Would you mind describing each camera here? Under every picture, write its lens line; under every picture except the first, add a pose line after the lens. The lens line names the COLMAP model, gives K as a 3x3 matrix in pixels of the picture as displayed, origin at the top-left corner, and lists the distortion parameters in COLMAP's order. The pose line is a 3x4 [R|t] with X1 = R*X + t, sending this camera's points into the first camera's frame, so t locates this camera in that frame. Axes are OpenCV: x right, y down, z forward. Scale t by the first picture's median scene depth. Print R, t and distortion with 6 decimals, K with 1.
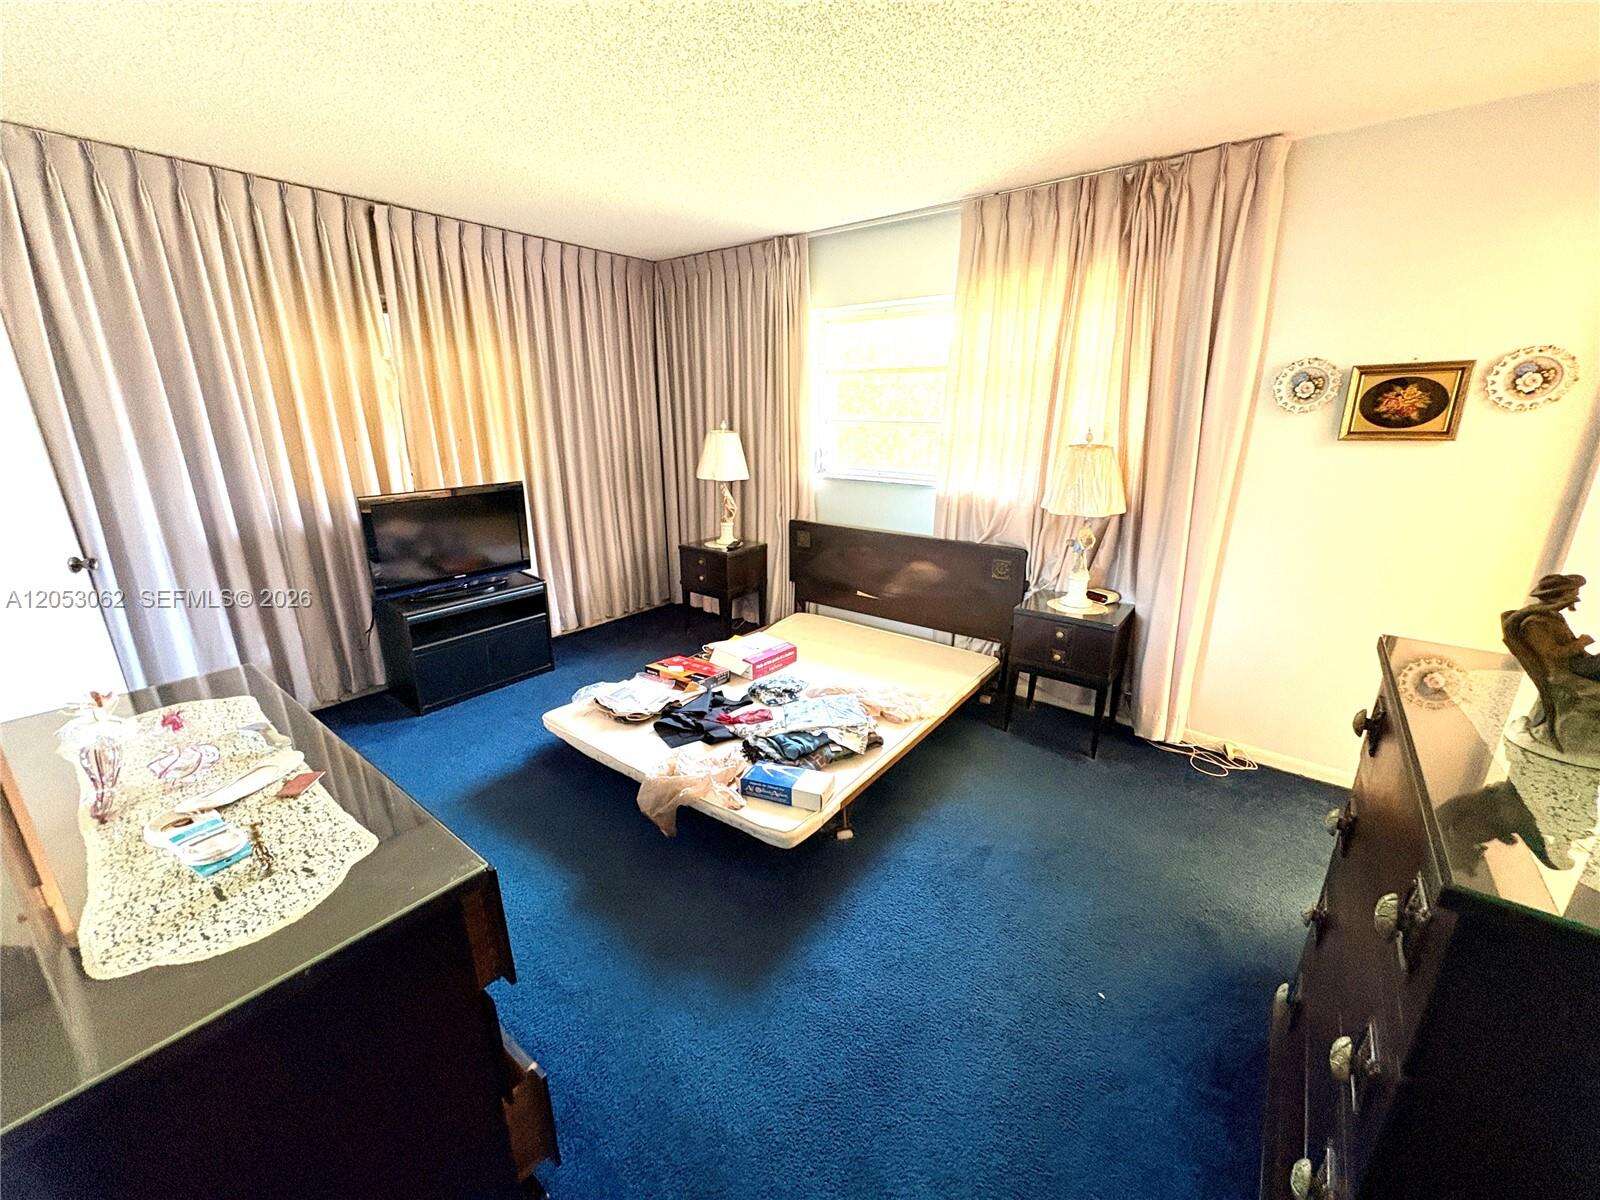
lens RADIAL K [[635.7, 0, 801.5], [0, 635.7, 595.4], [0, 0, 1]] dist [-0.003970, 0.000567]
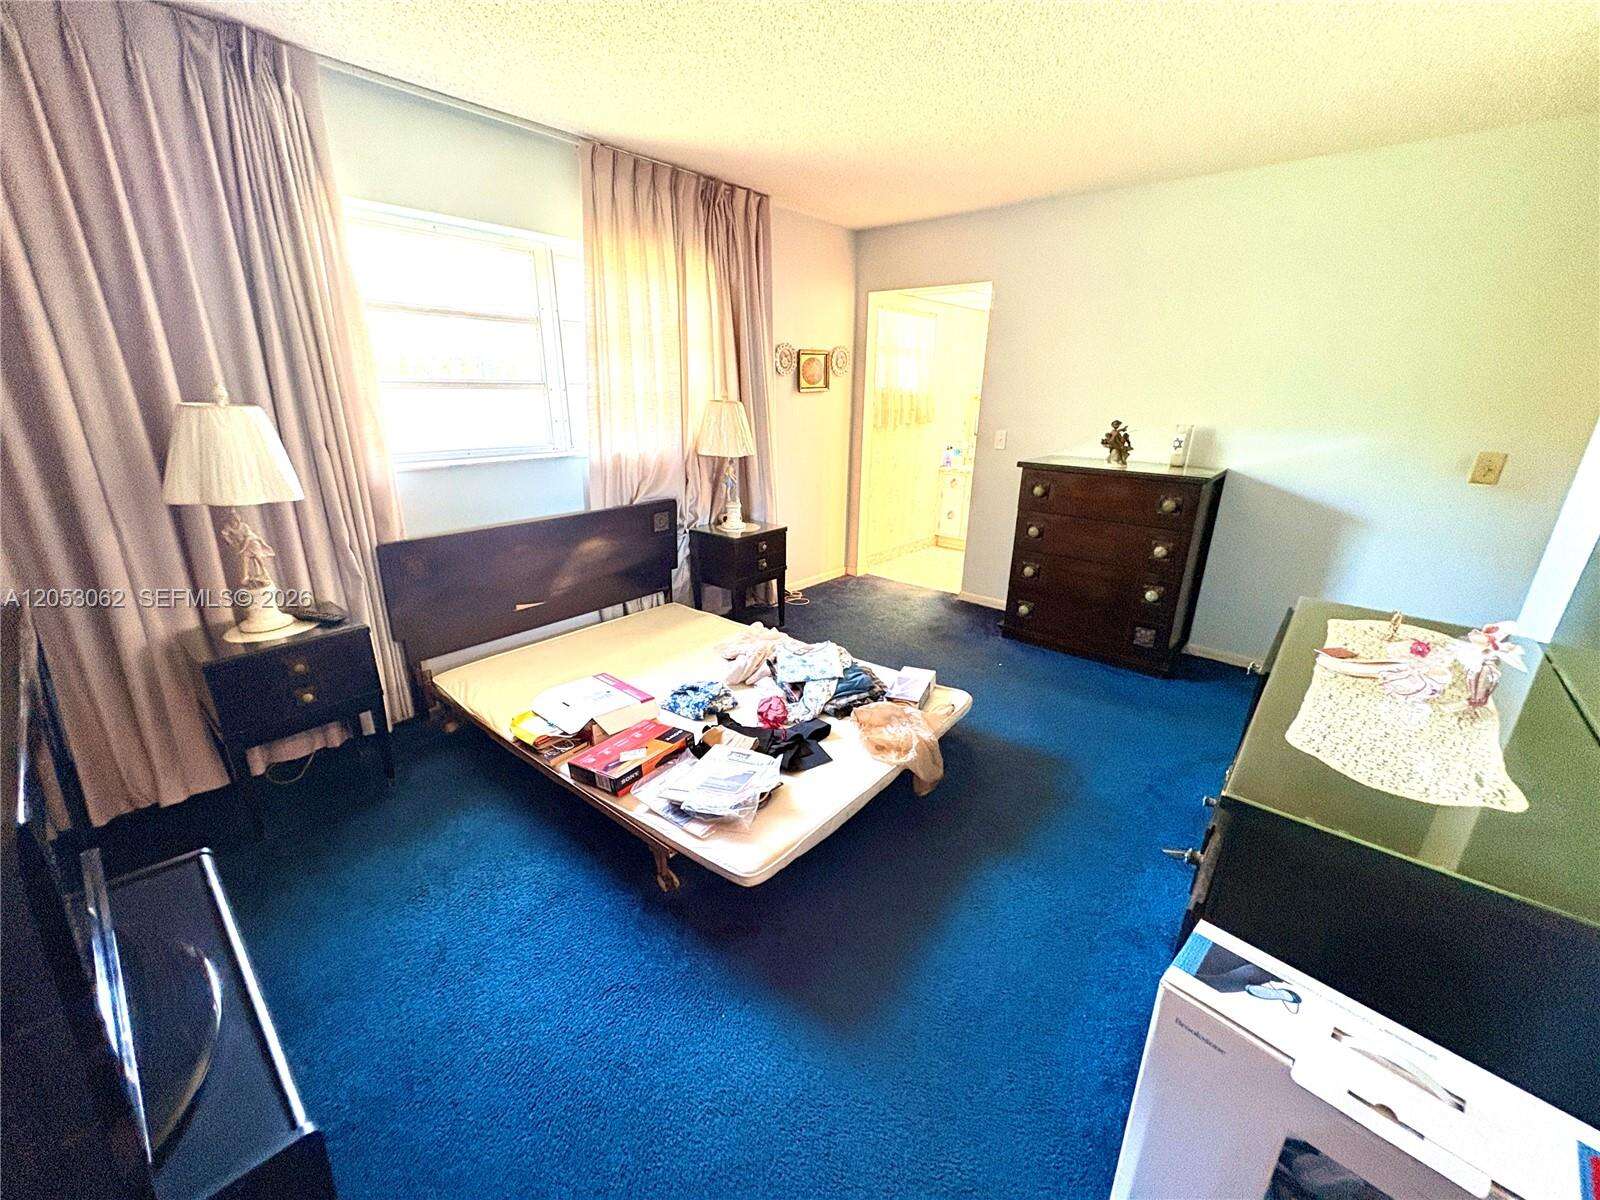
lens RADIAL K [[635.7, 0, 799.7], [0, 635.7, 594.7], [0, 0, 1]] dist [-0.003970, 0.000567]
pose [[0.049543, -0.319431, 0.946313, -0.739310], [0.270327, 0.916401, 0.295182, -0.184086], [-0.961493, 0.241190, 0.131752, 0.670885]]
